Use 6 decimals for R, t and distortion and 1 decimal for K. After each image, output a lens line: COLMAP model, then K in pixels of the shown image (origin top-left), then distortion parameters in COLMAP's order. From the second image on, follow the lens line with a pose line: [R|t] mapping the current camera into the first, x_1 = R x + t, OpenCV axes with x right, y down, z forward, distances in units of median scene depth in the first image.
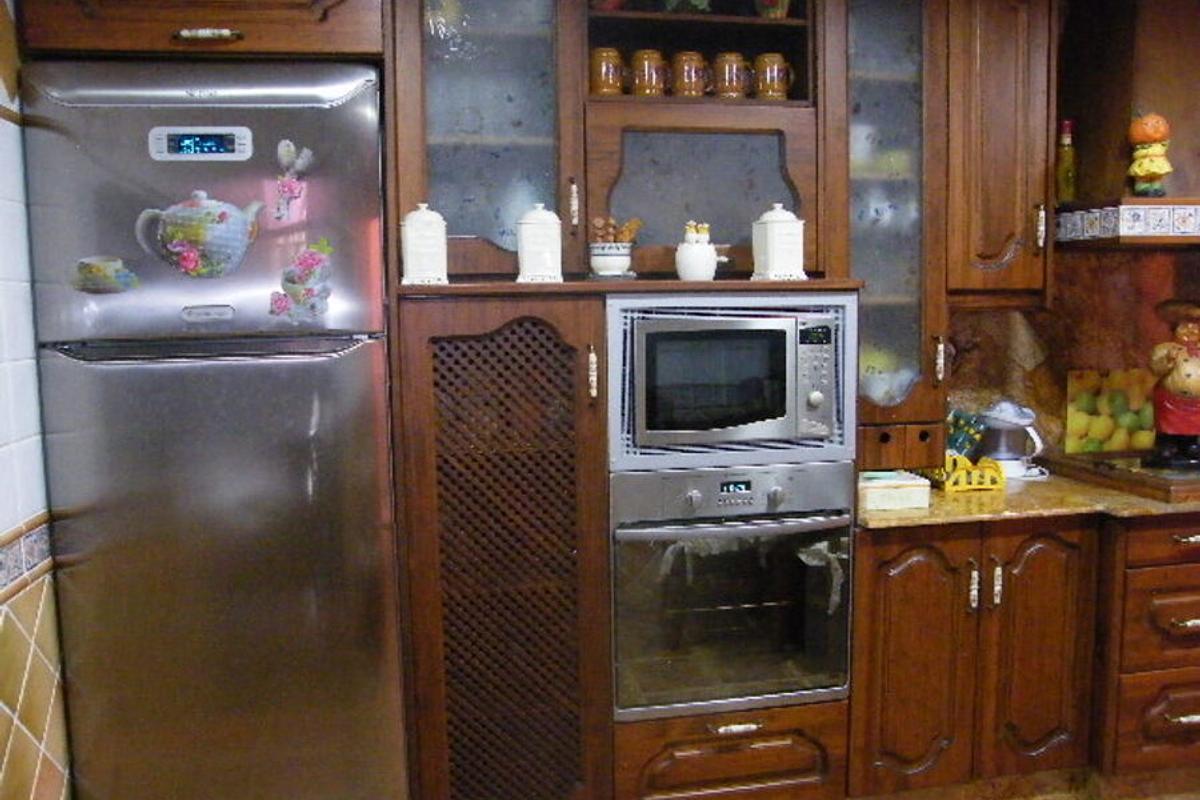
lens RADIAL K [[992.3, 0, 602.5], [0, 992.3, 394.5], [0, 0, 1]] dist [-0.074999, 0.020772]
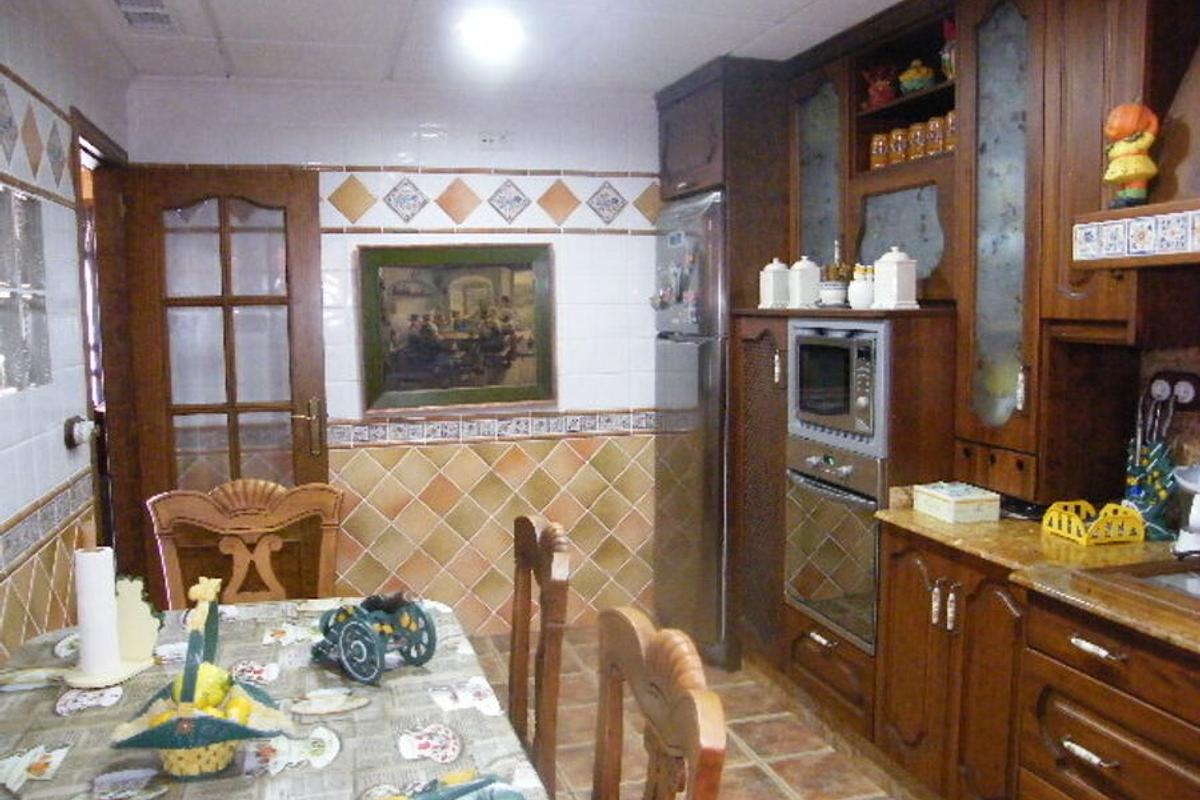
lens RADIAL K [[992.3, 0, 603.9], [0, 992.3, 401.0], [0, 0, 1]] dist [-0.074999, 0.020772]
pose [[0.102401, 0.106648, -0.989010, 1.340561], [-0.093178, 0.990893, 0.097203, -0.084684], [0.990370, 0.082201, 0.111406, 0.498652]]
